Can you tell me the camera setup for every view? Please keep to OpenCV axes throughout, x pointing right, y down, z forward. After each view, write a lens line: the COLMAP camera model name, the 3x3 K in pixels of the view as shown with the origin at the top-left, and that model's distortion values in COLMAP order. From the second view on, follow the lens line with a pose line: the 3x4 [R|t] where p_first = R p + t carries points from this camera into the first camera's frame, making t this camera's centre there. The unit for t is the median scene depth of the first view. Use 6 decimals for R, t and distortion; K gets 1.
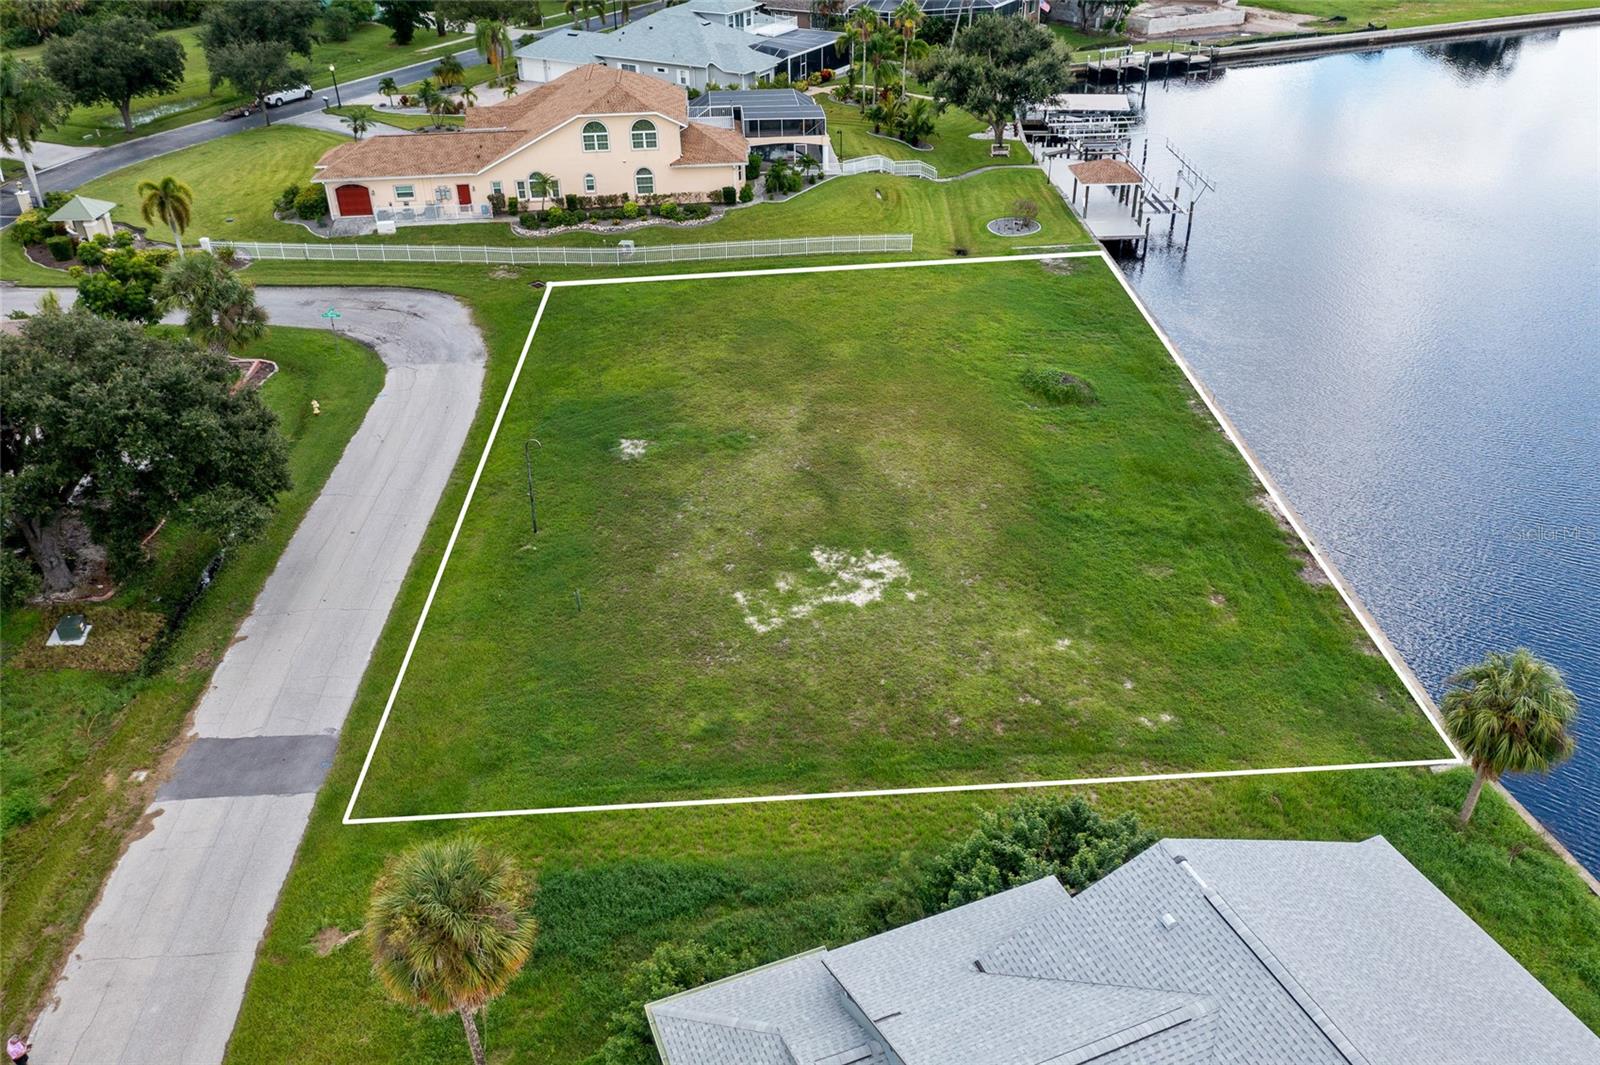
lens RADIAL K [[1263.0, 0, 800.0], [0, 1263.0, 532.5], [0, 0, 1]] dist [0.000003, -0.008494]
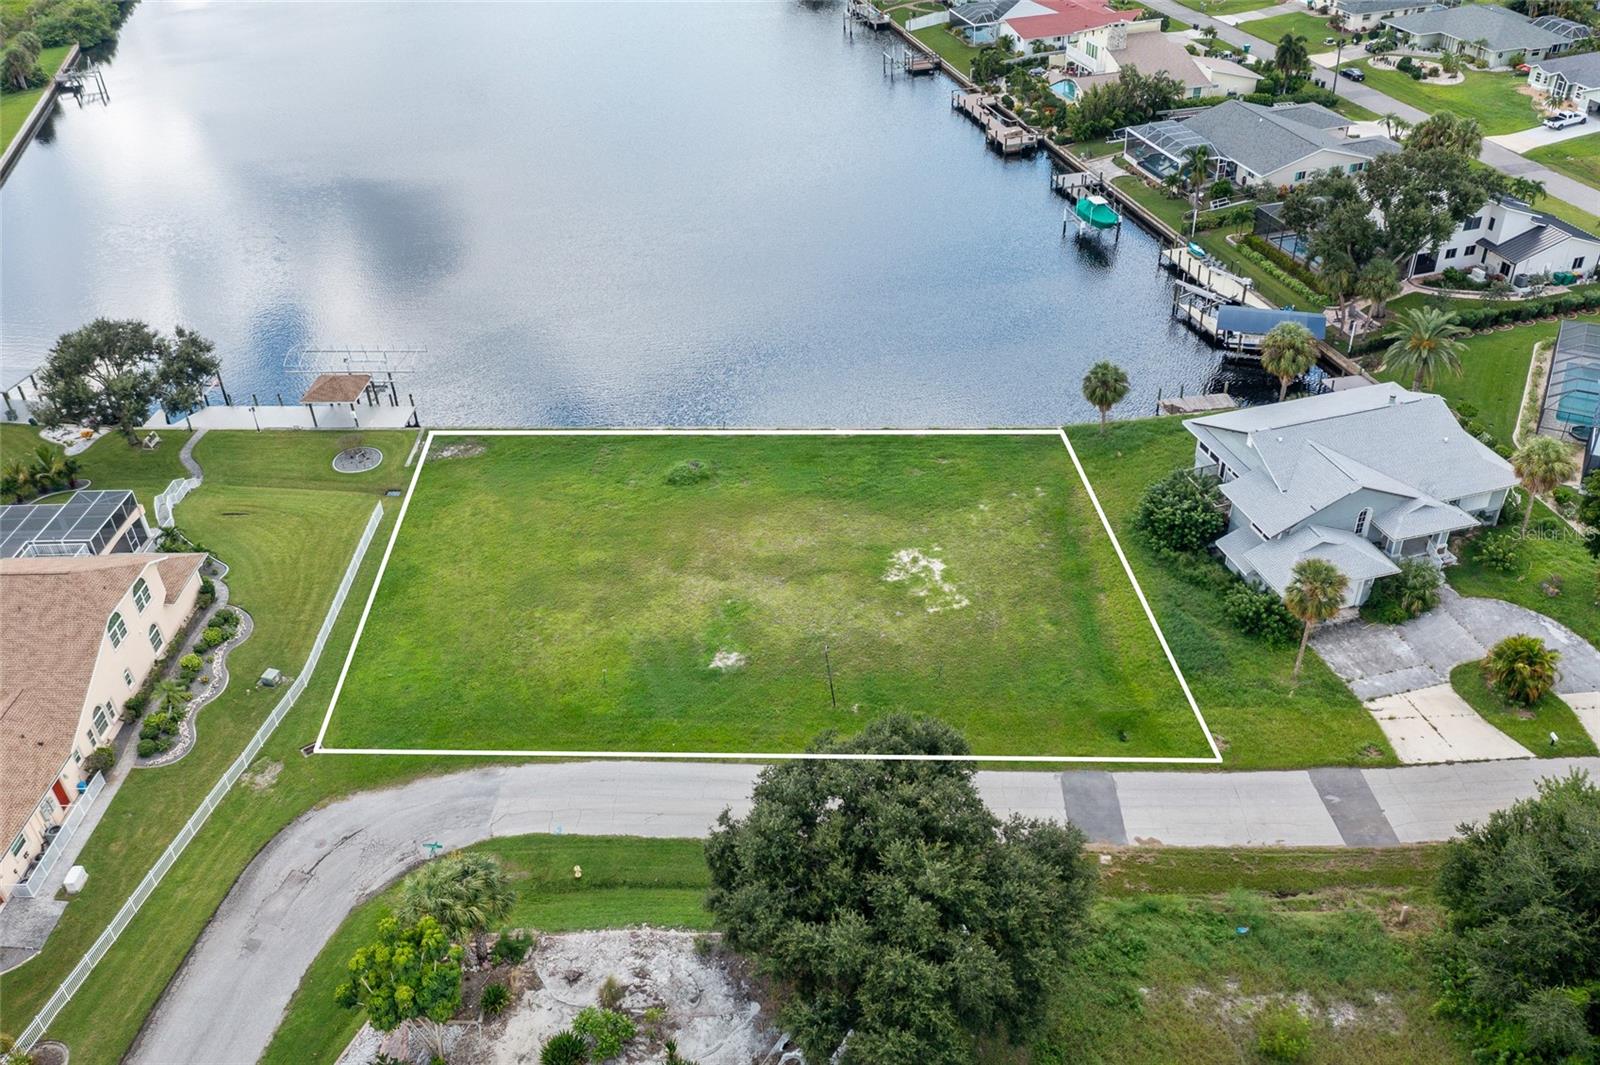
lens RADIAL K [[1306.0, 0, 800.0], [0, 1306.0, 532.5], [0, 0, 1]] dist [-0.006989, -0.000322]
pose [[0.102493, -0.556747, 0.824335, -1.362402], [0.556990, 0.718726, 0.416168, -0.797072], [-0.824171, 0.416492, 0.383767, 0.432949]]
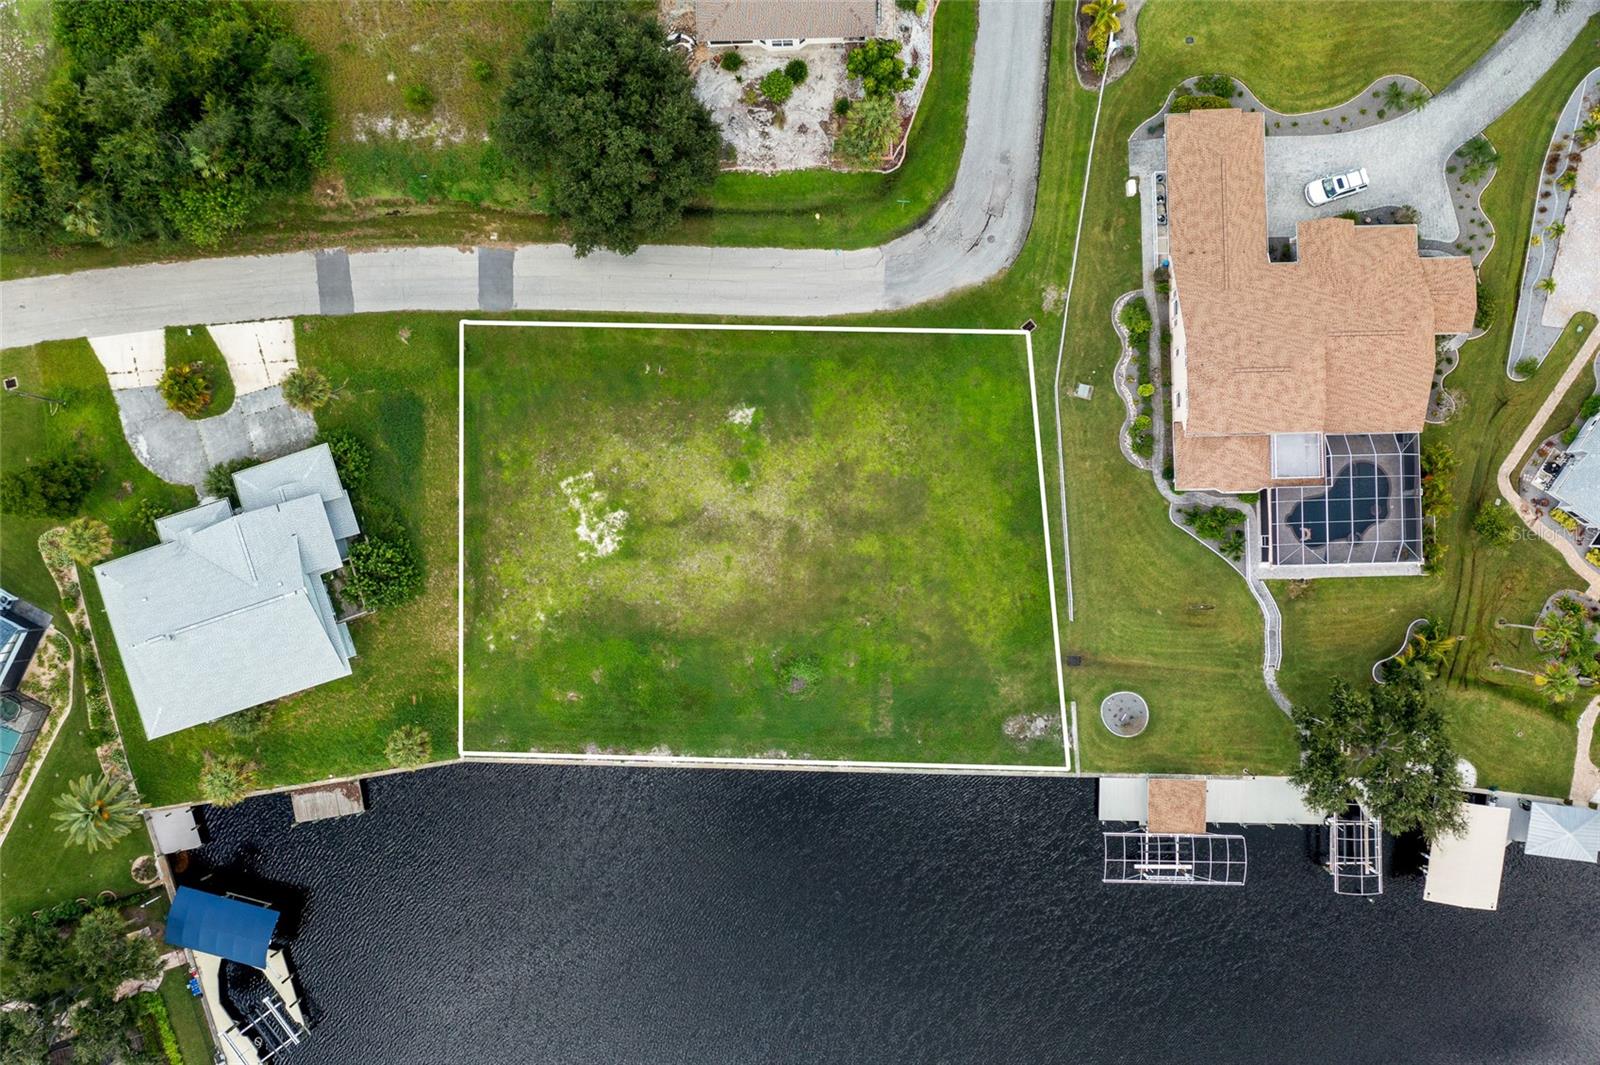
lens RADIAL K [[1263.0, 0, 800.0], [0, 1263.0, 532.5], [0, 0, 1]] dist [0.000003, -0.008494]
pose [[-0.055067, 0.998387, 0.013812, 0.000672], [-0.499563, -0.039525, 0.865376, -1.911327], [0.864526, 0.040754, 0.500933, 0.235134]]
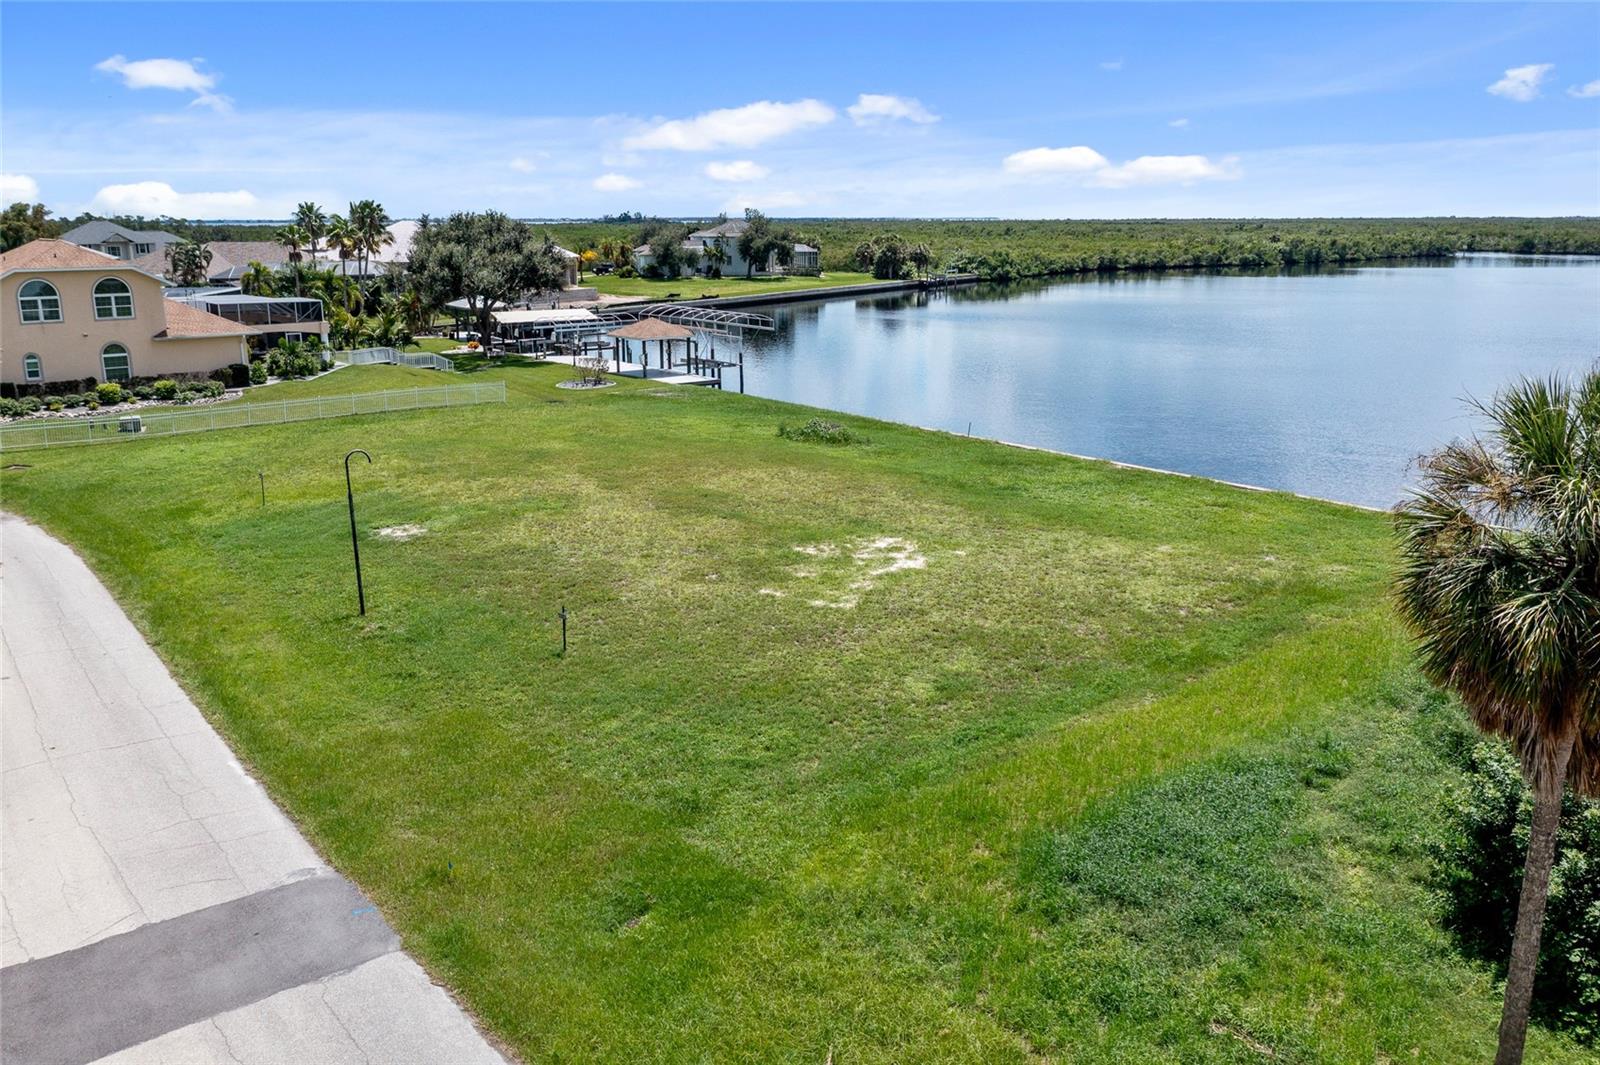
lens RADIAL K [[1263.0, 0, 800.0], [0, 1263.0, 532.5], [0, 0, 1]] dist [0.000003, -0.008494]
pose [[0.810880, -0.128542, 0.570921, -0.406791], [0.299490, 0.929296, -0.216136, 0.168005], [-0.502772, 0.346245, 0.792044, 0.423942]]
